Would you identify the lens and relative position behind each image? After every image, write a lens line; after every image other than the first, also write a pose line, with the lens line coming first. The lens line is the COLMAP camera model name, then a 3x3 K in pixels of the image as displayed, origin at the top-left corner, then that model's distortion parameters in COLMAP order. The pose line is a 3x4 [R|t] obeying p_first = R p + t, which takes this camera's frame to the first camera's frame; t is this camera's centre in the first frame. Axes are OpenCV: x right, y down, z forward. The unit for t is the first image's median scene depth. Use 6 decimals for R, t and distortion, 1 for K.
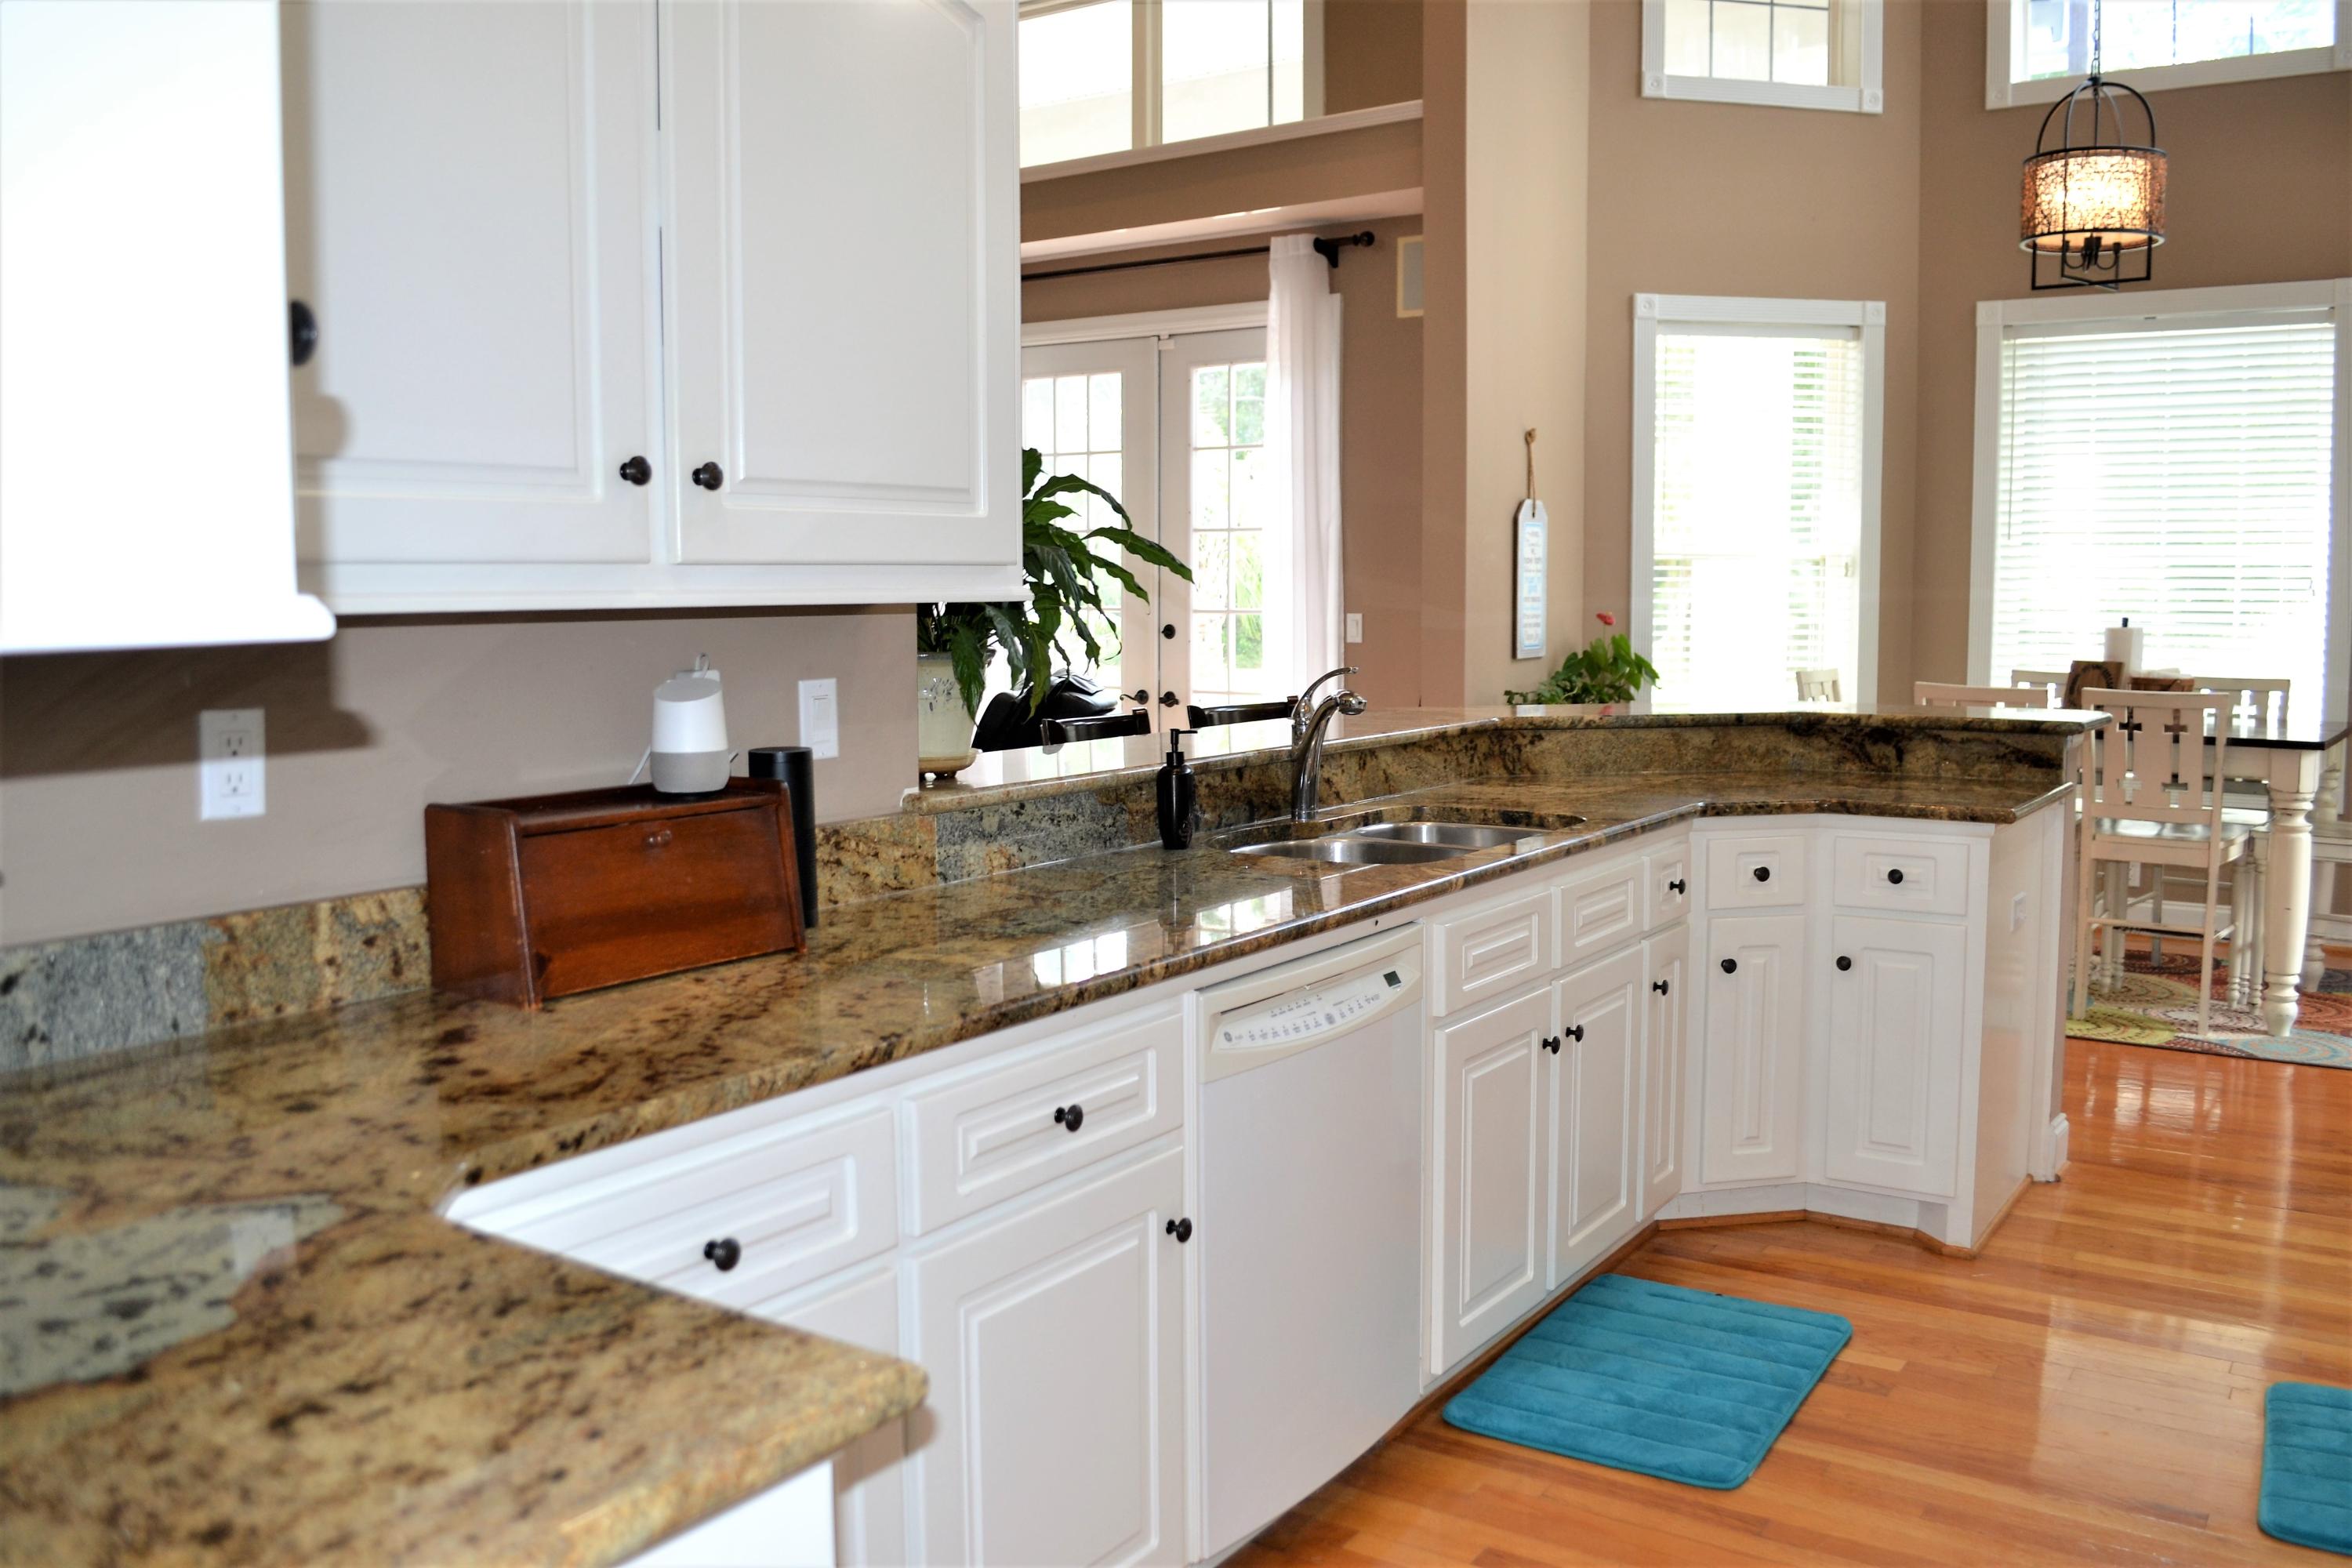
lens RADIAL K [[1964.1, 0, 1176.0], [0, 1964.1, 784.0], [0, 0, 1]] dist [-0.069051, -0.001703]
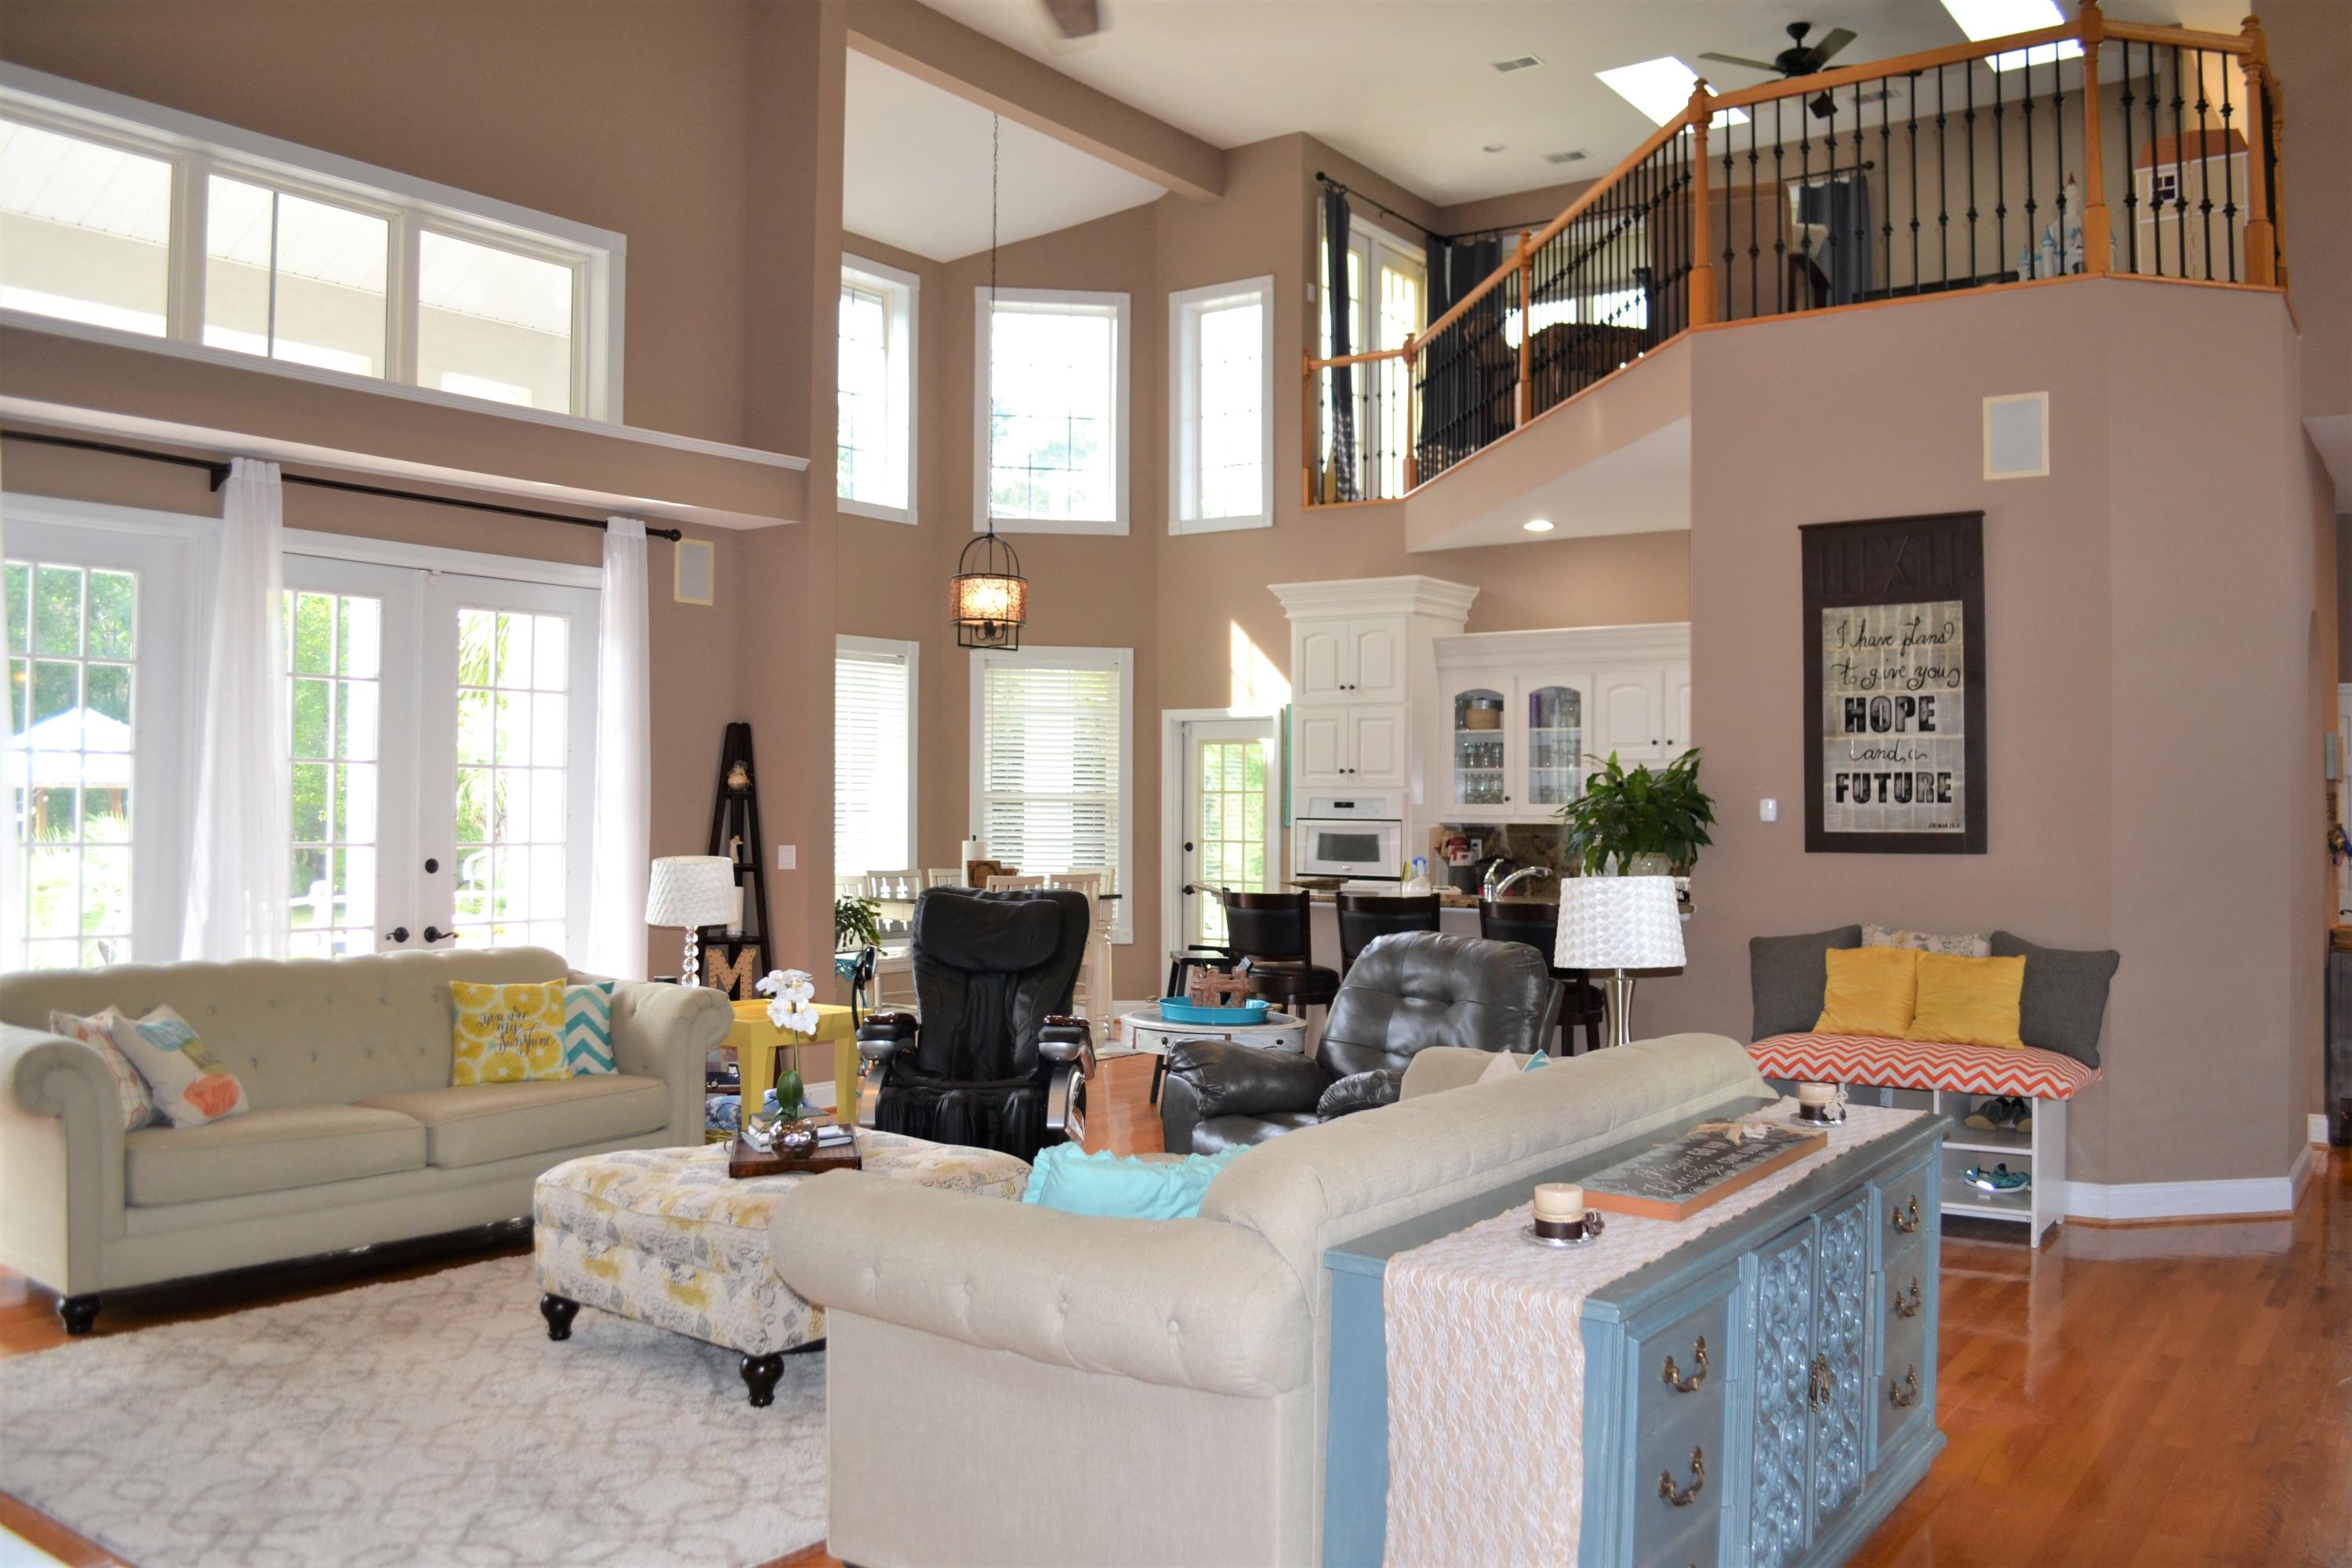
lens RADIAL K [[1964.1, 0, 1176.0], [0, 1964.1, 784.0], [0, 0, 1]] dist [-0.069051, -0.001703]
pose [[0.040396, 0.021632, 0.998950, -1.093700], [0.102963, 0.994353, -0.025696, -0.056079], [-0.993865, 0.103893, 0.037941, 0.632204]]
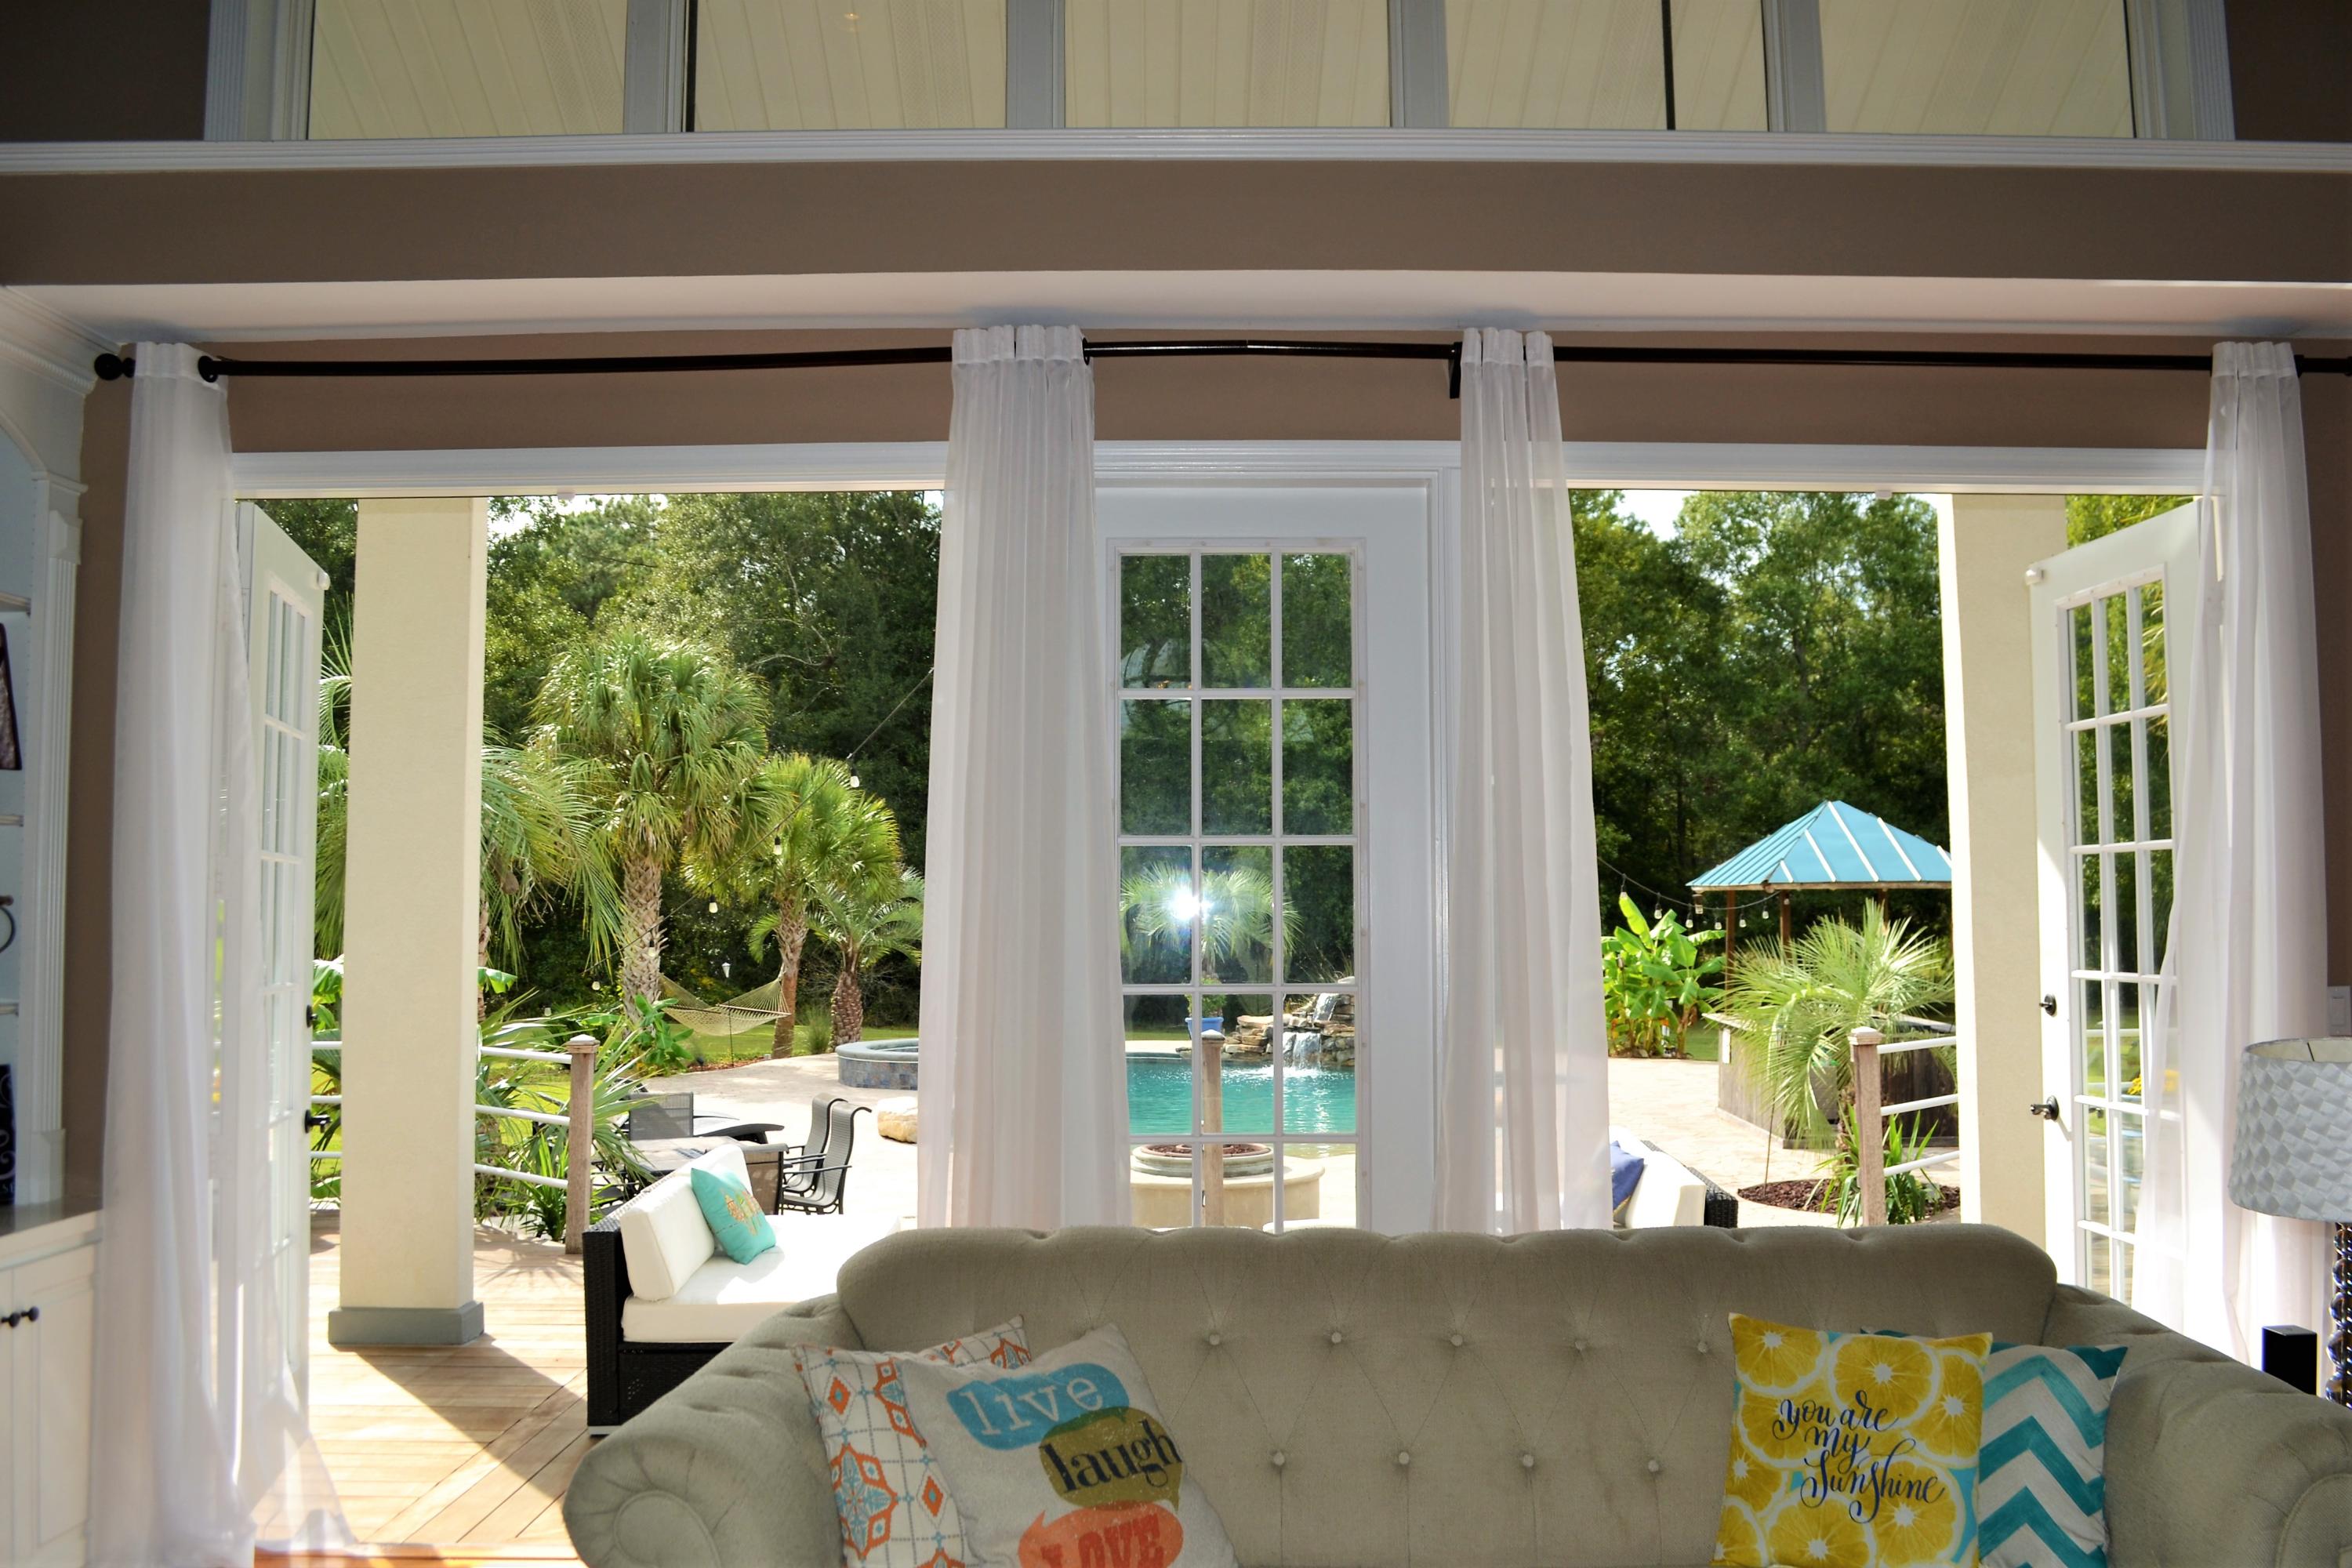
lens RADIAL K [[1896.6, 0, 1184.0], [0, 1896.6, 706.0], [0, 0, 1]] dist [-0.076054, -0.004627]
pose [[0.832113, 0.053307, 0.552038, -0.522209], [0.061887, 0.980229, -0.187940, -0.081888], [-0.551142, 0.190552, 0.812362, 0.728386]]
